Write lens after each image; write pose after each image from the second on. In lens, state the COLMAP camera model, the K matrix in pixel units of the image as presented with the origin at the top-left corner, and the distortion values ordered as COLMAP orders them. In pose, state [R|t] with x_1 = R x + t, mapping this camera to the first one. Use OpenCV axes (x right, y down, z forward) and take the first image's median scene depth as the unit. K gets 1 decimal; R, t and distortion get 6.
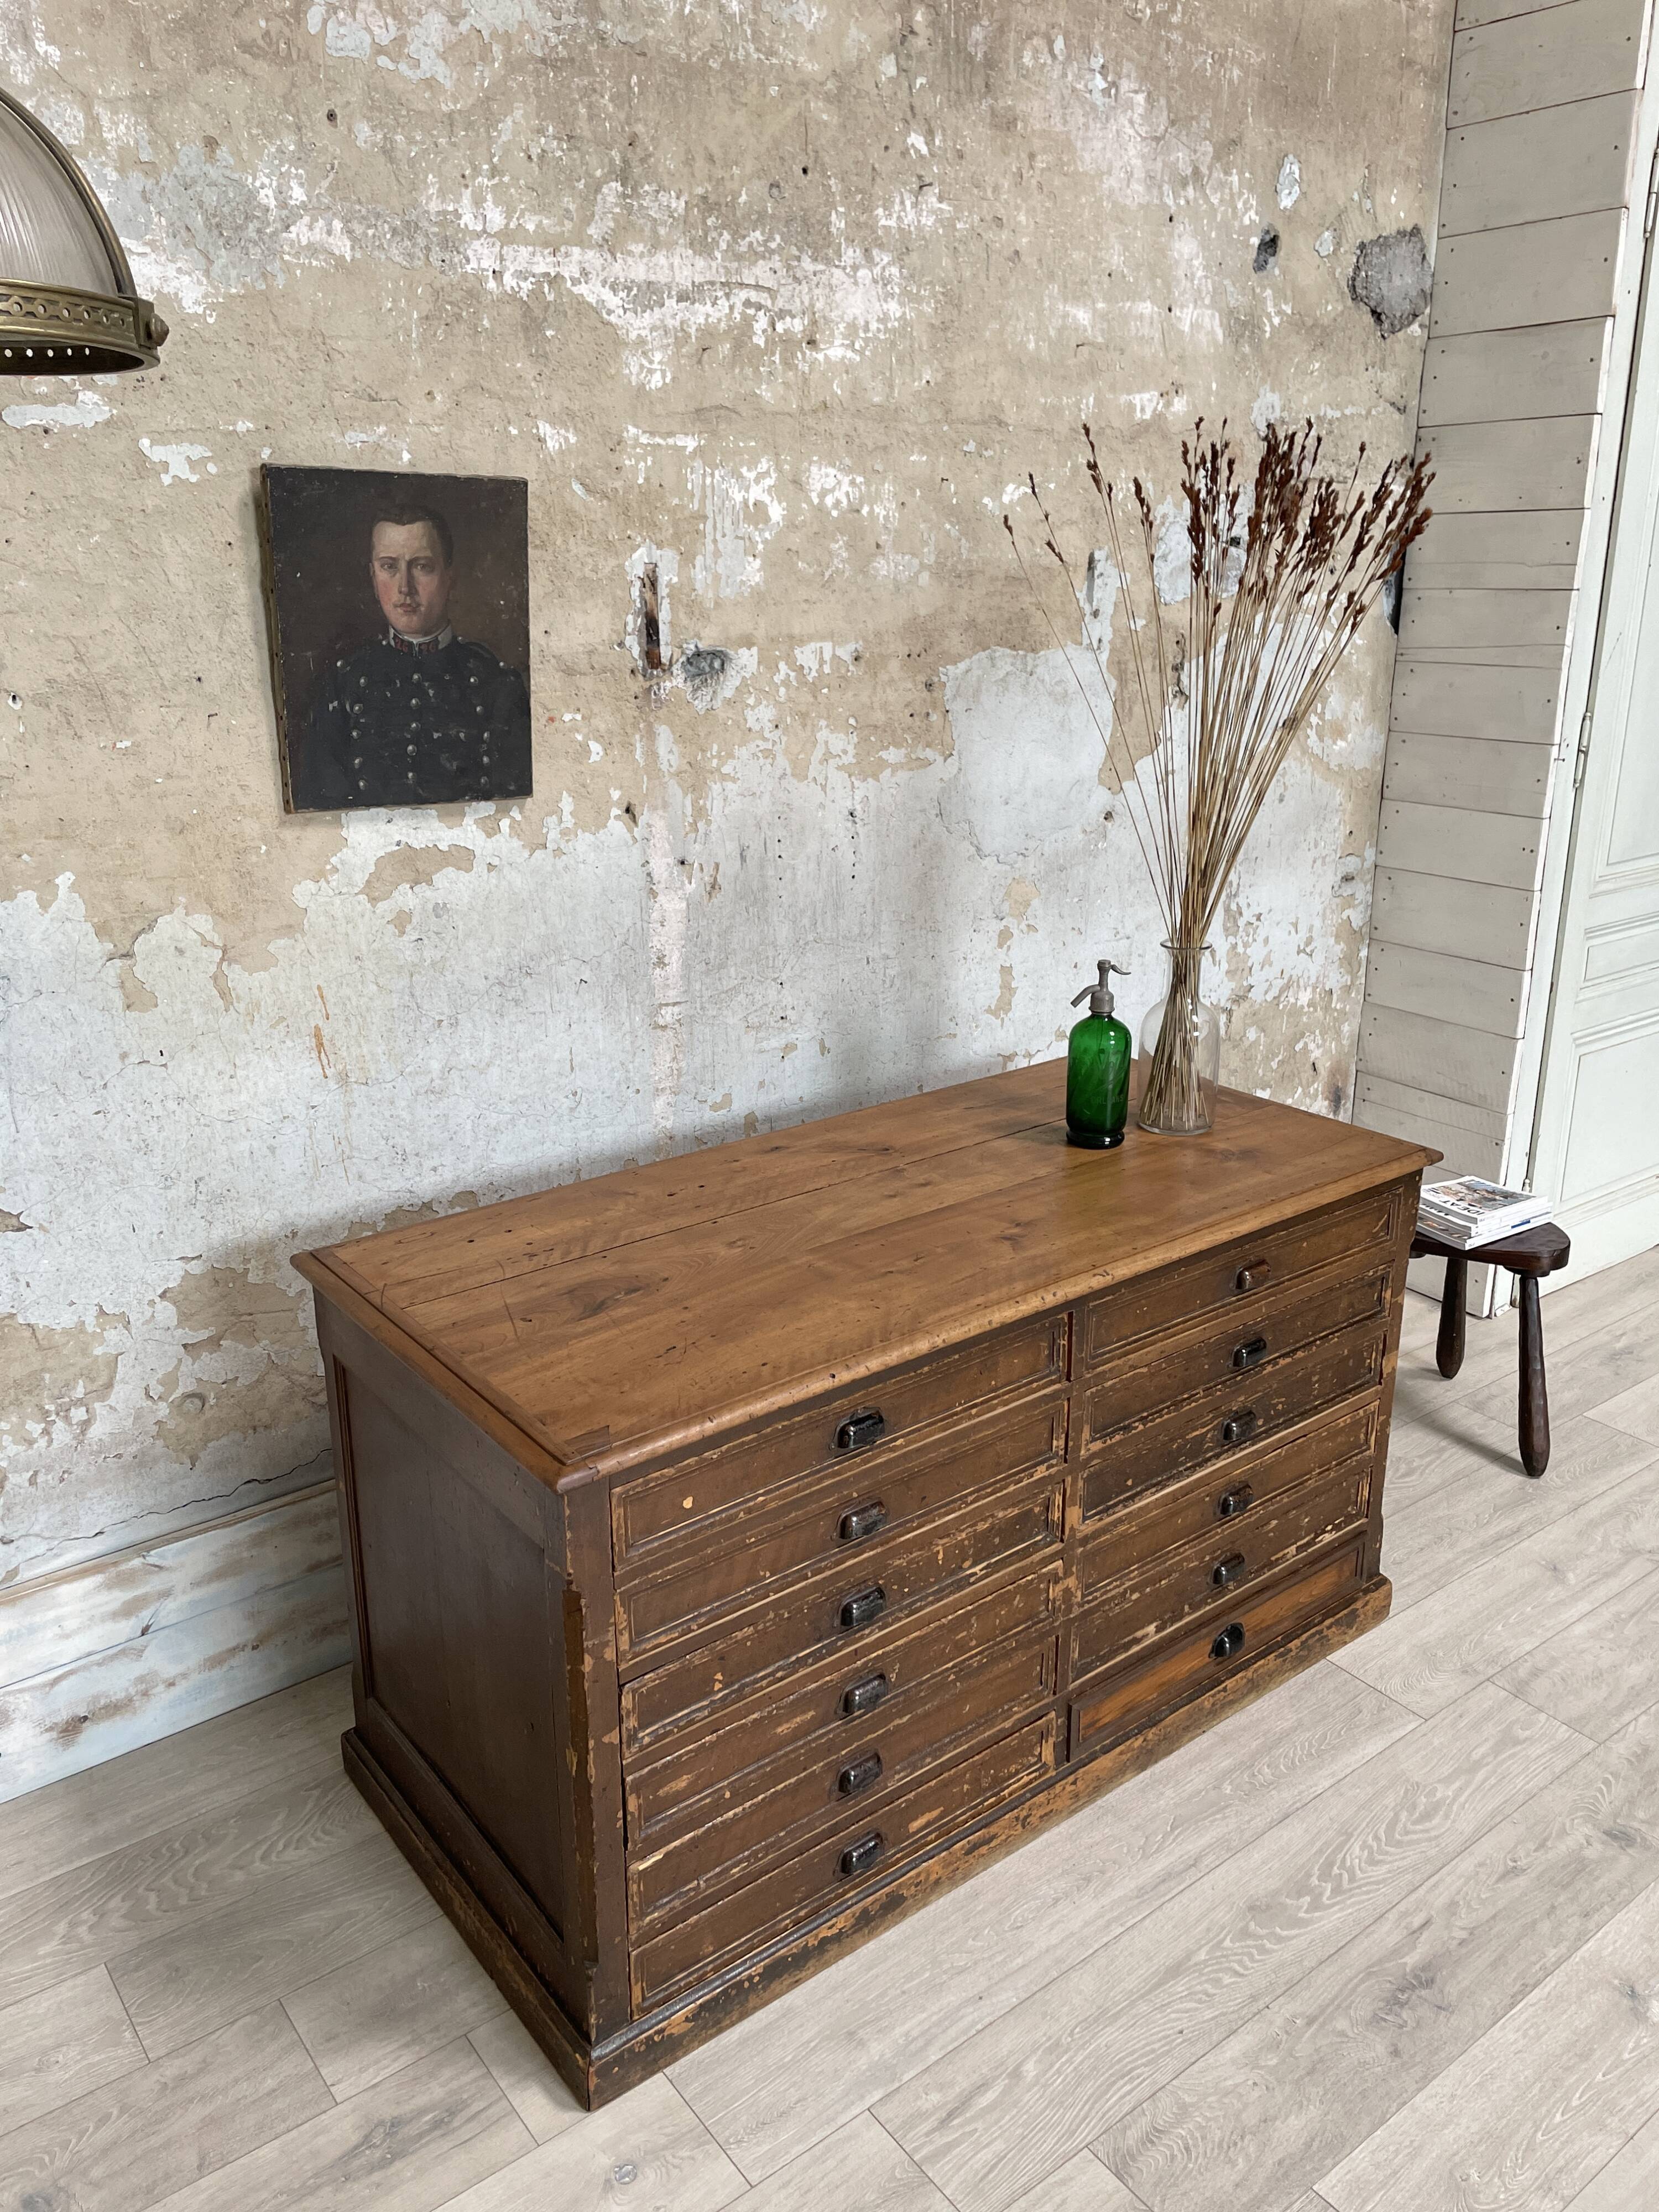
lens RADIAL K [[1674.2, 0, 833.4], [0, 1674.2, 1095.3], [0, 0, 1]] dist [0.083316, -0.107863]
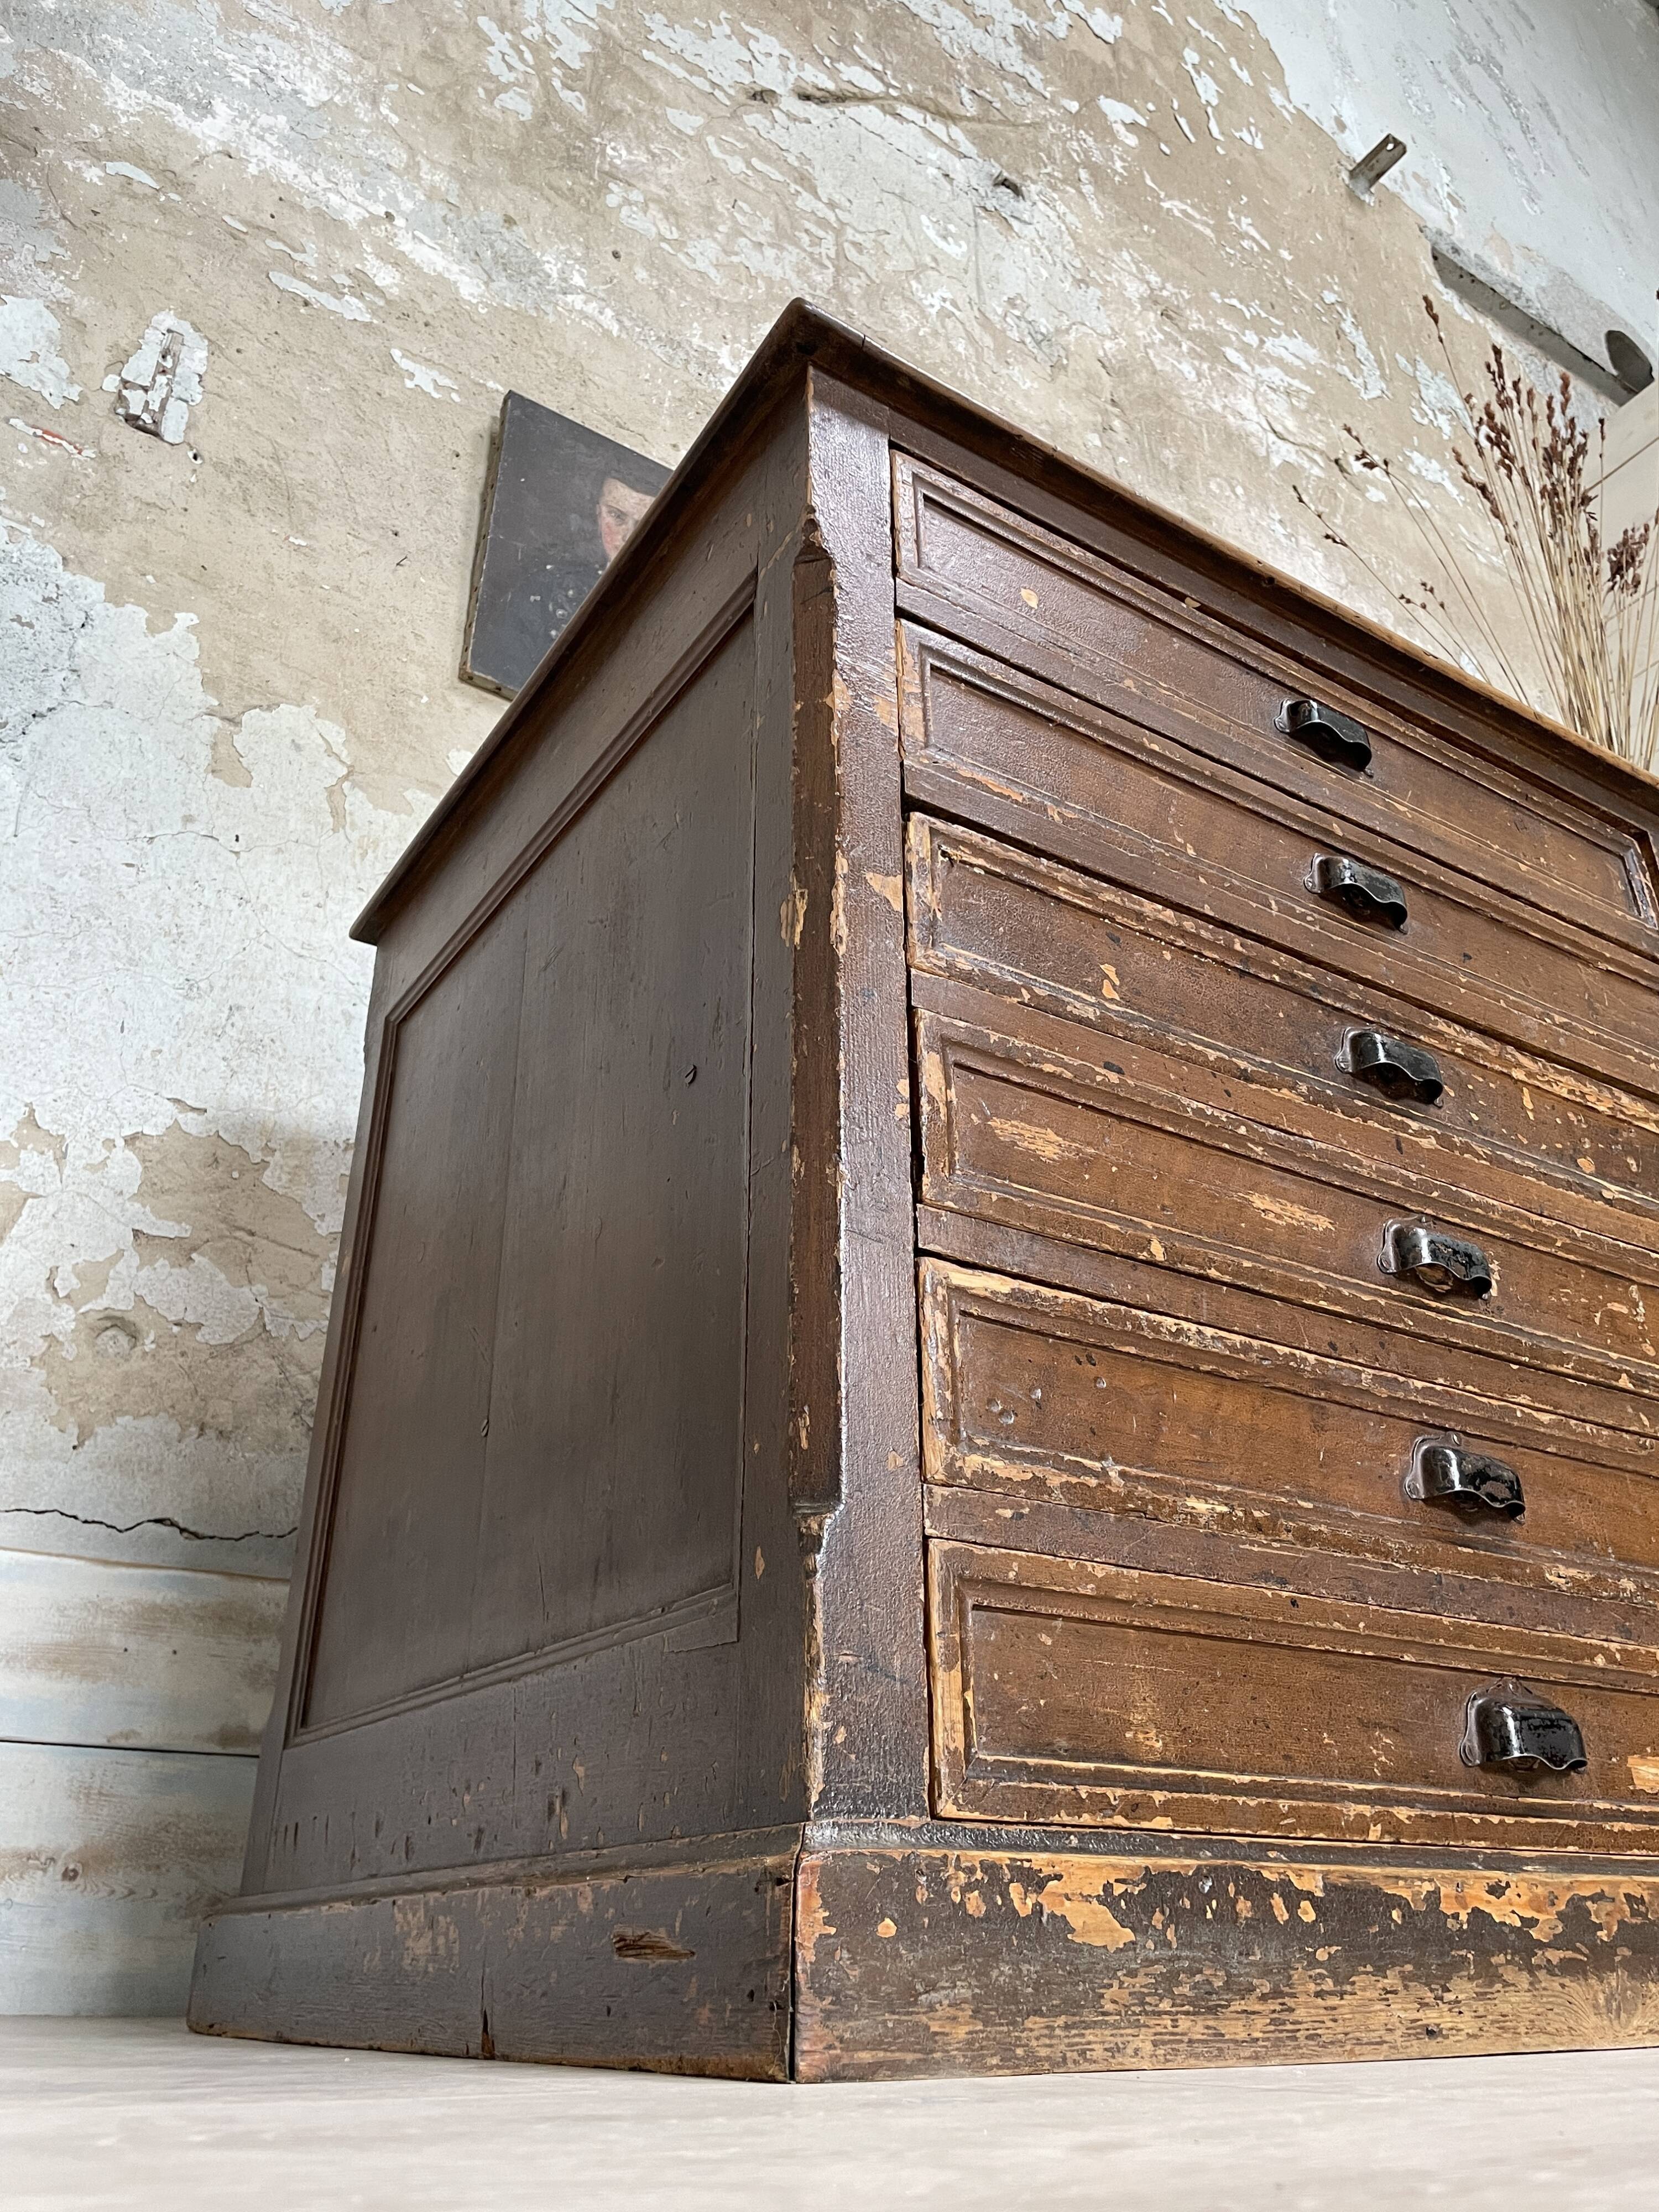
lens RADIAL K [[1674.2, 0, 827.9], [0, 1674.2, 1092.9], [0, 0, 1]] dist [0.083316, -0.107863]
pose [[0.996454, -0.044902, -0.071161, -0.083372], [-0.020014, 0.694967, -0.718763, 0.510535], [0.081729, 0.717638, 0.691604, 0.525072]]
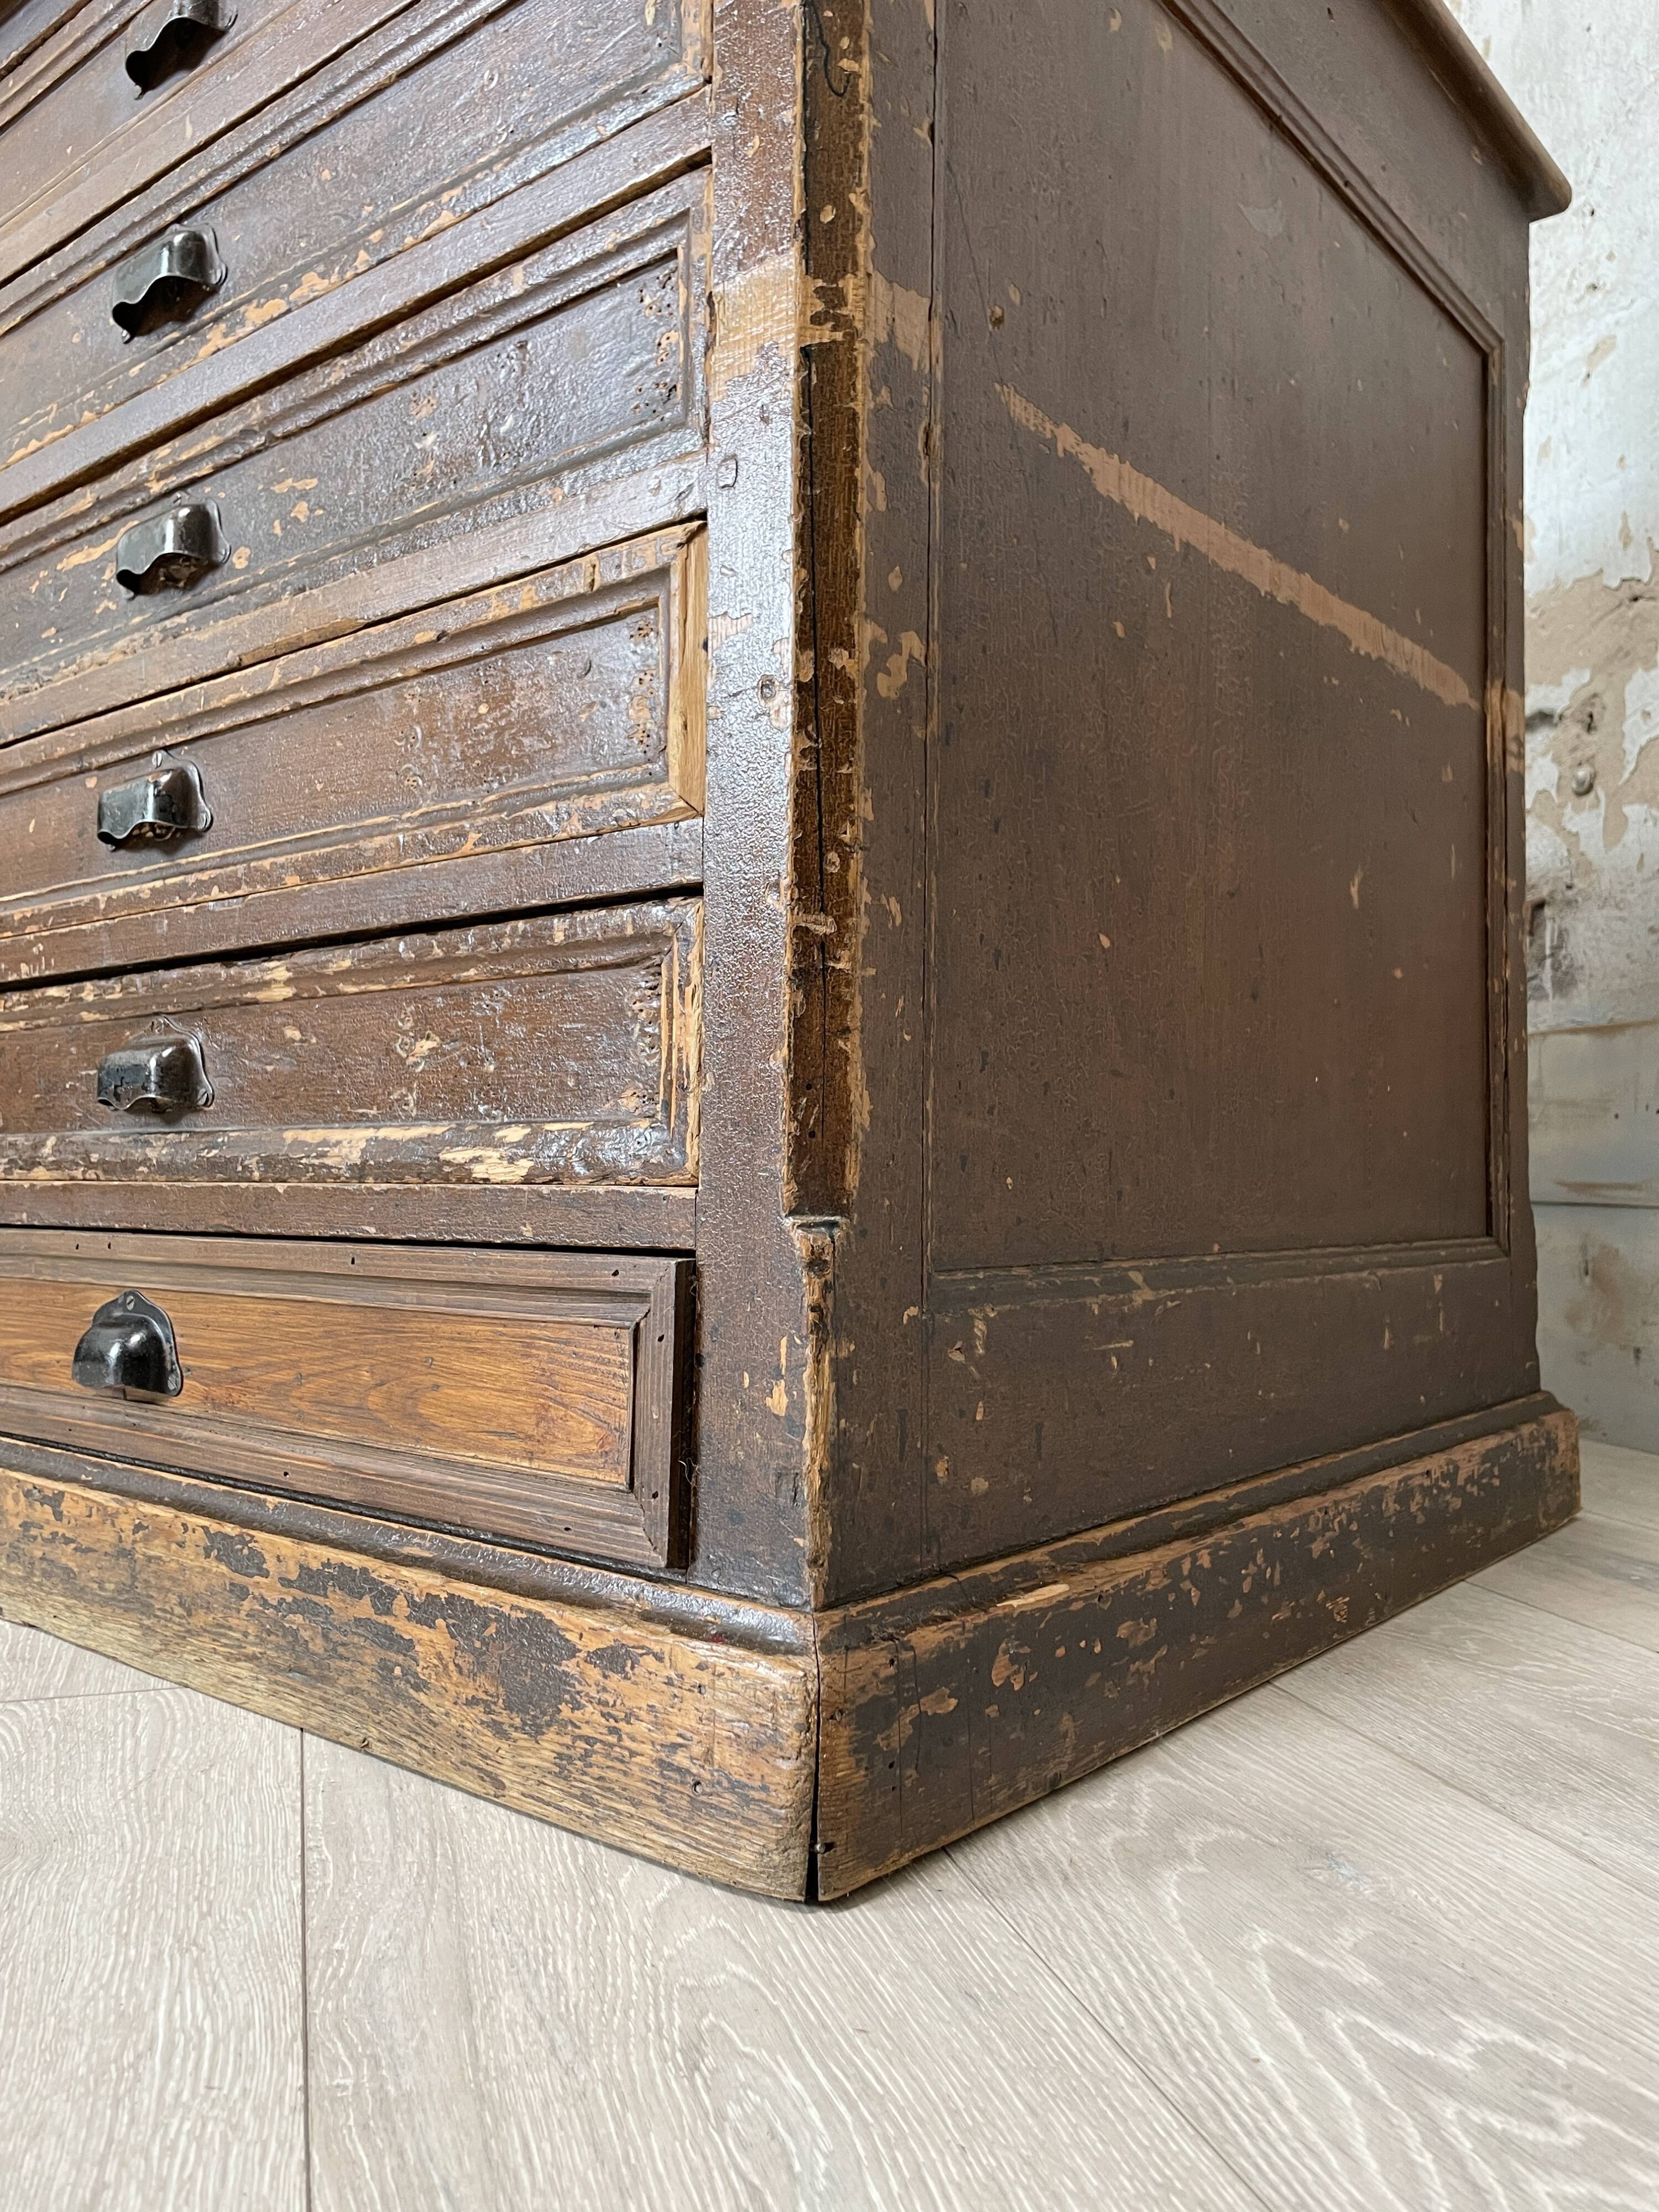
lens RADIAL K [[1674.2, 0, 825.7], [0, 1674.2, 1101.2], [0, 0, 1]] dist [0.083316, -0.107863]
pose [[0.216232, -0.037610, -0.975617, 0.536694], [-0.315895, 0.942814, -0.106360, 0.270604], [0.923826, 0.331191, 0.191986, 1.025514]]
